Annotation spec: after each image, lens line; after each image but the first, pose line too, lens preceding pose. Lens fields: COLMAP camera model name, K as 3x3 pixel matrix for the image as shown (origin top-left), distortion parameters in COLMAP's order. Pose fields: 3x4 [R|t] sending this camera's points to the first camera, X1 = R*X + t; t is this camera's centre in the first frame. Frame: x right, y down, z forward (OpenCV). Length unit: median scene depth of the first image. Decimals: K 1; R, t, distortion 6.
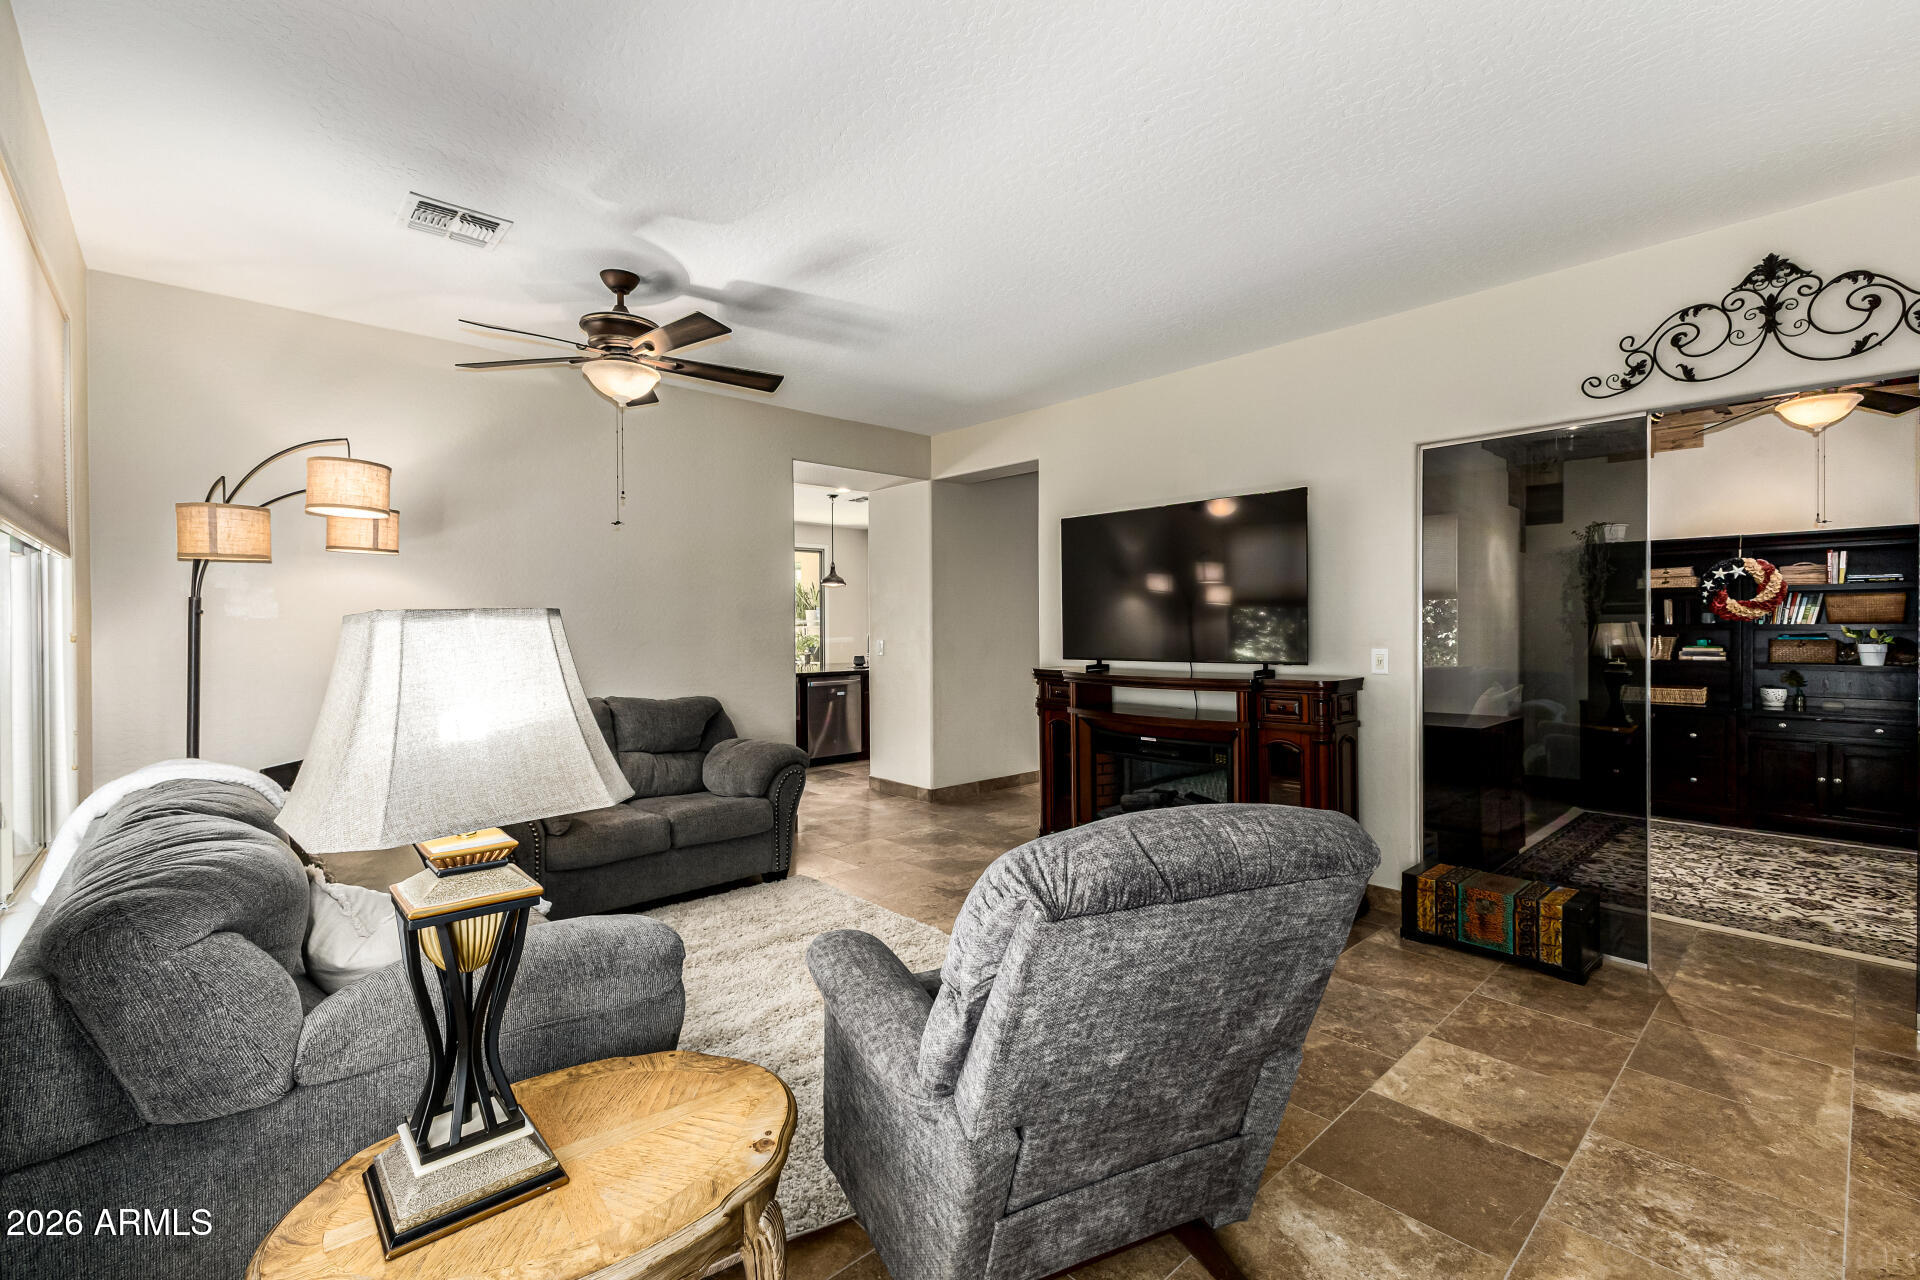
lens RADIAL K [[835.2, 0, 954.6], [0, 835.2, 629.2], [0, 0, 1]] dist [0.003378, -0.000127]
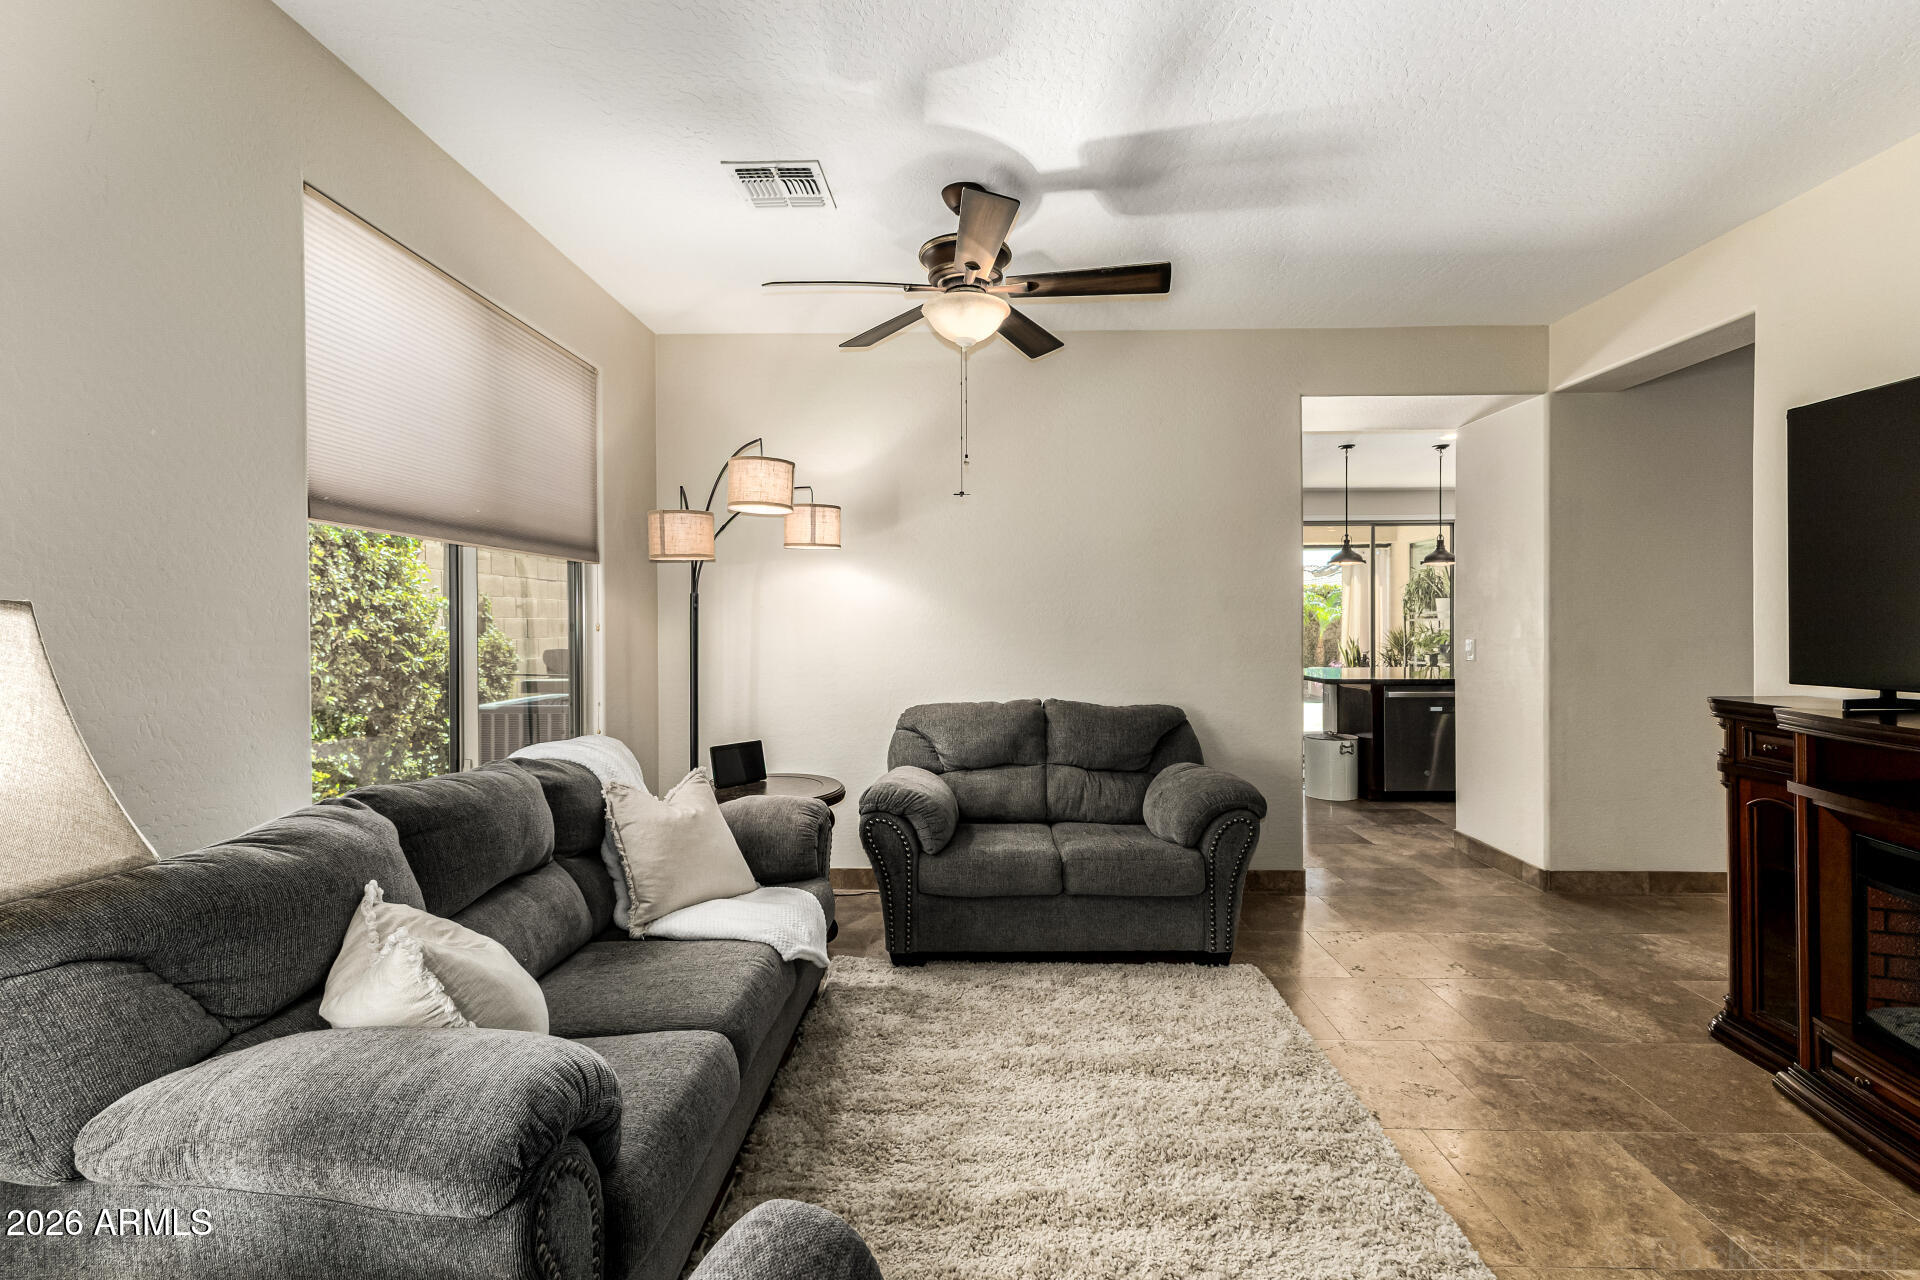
lens RADIAL K [[835.2, 0, 961.8], [0, 835.2, 627.0], [0, 0, 1]] dist [0.003378, -0.000127]
pose [[0.724896, 0.007742, -0.688815, 0.124153], [-0.003270, 0.999964, 0.007799, -0.001337], [0.688851, -0.003401, 0.724895, 0.298506]]
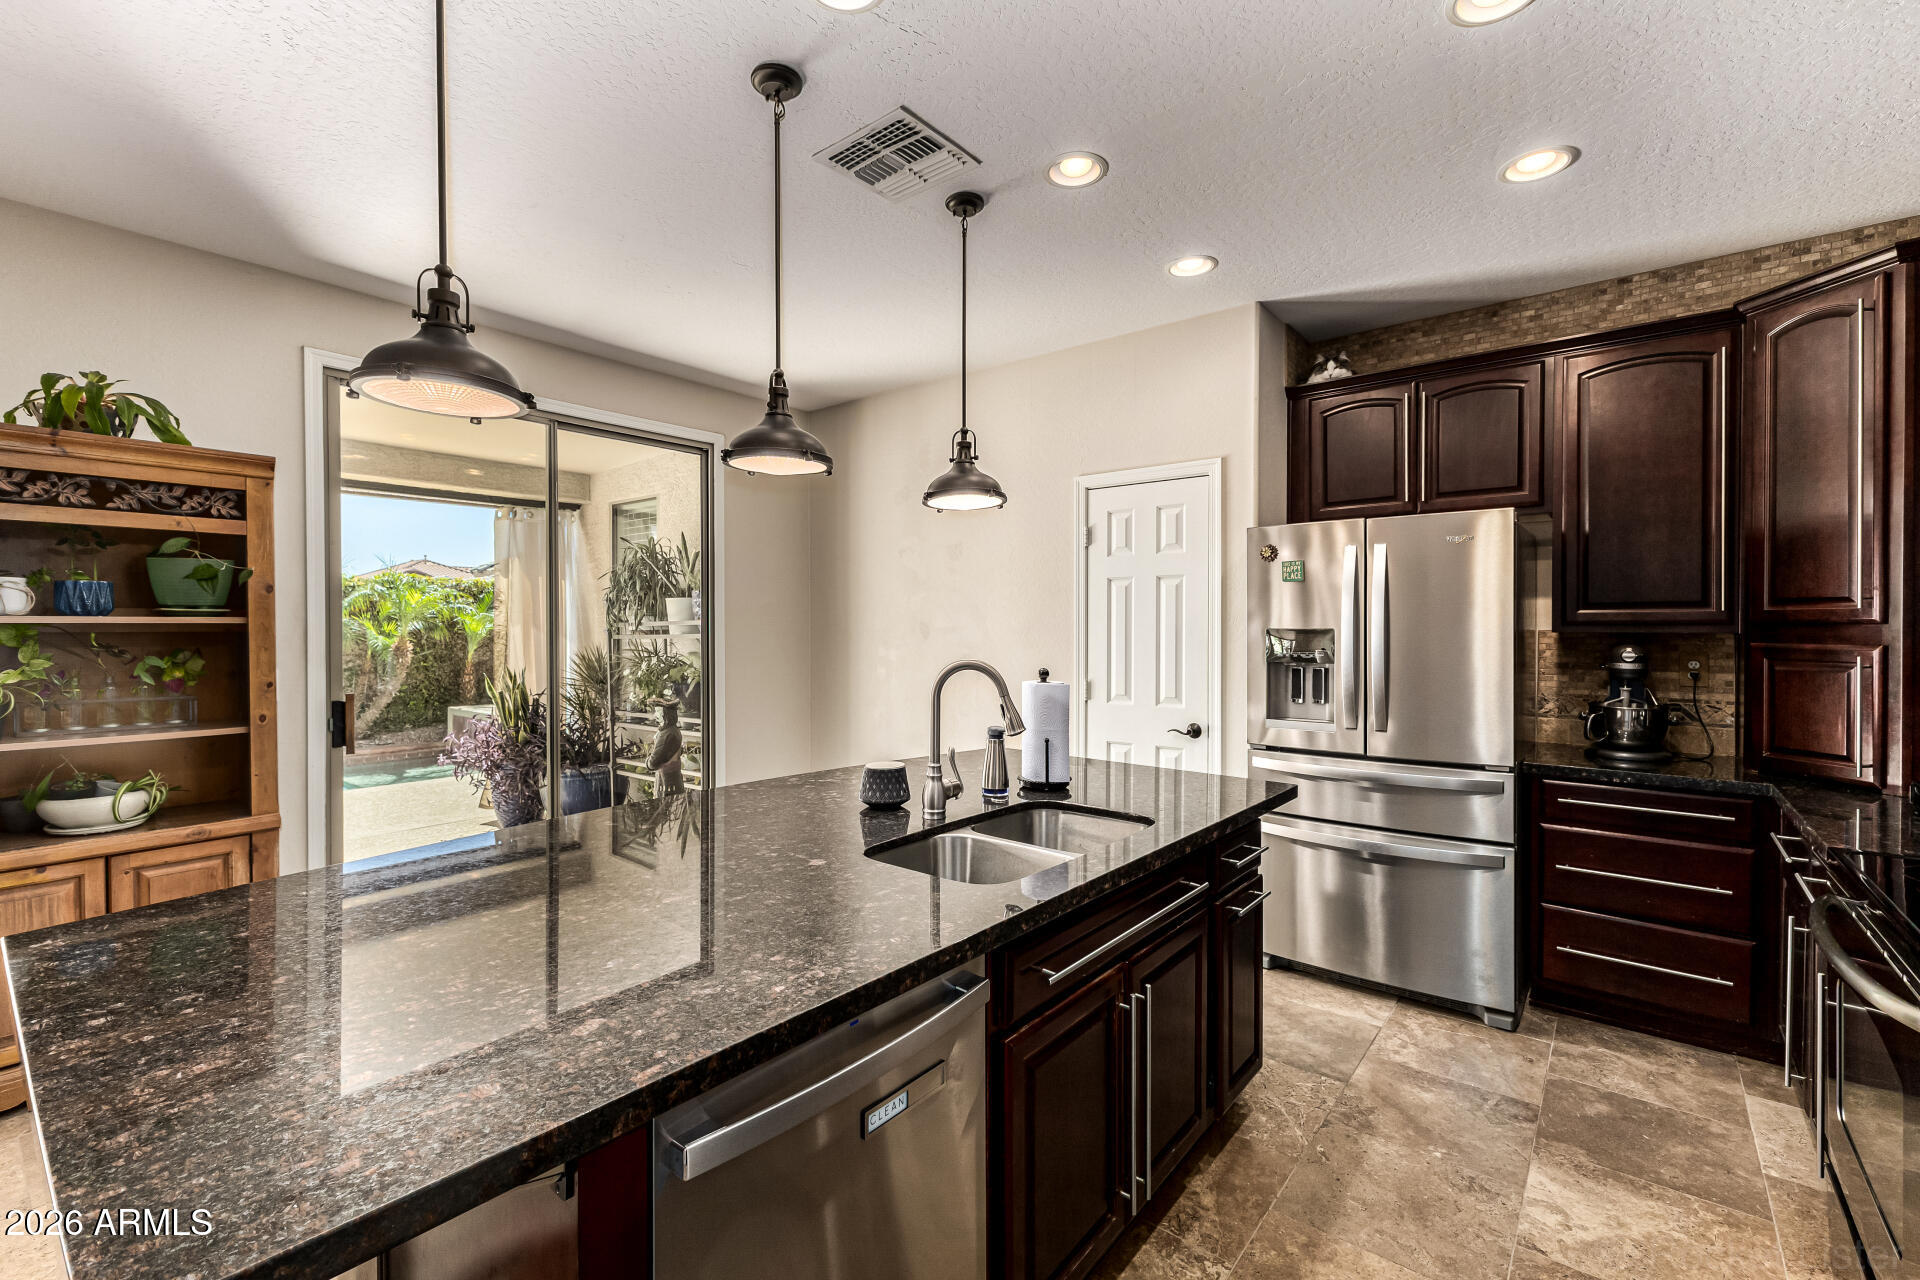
lens RADIAL K [[835.2, 0, 954.0], [0, 835.2, 634.8], [0, 0, 1]] dist [0.003378, -0.000127]
pose [[0.988677, 0.002291, 0.150042, -0.267028], [-0.002765, 0.999992, 0.002953, -0.014688], [-0.150034, -0.003334, 0.988675, 1.529318]]
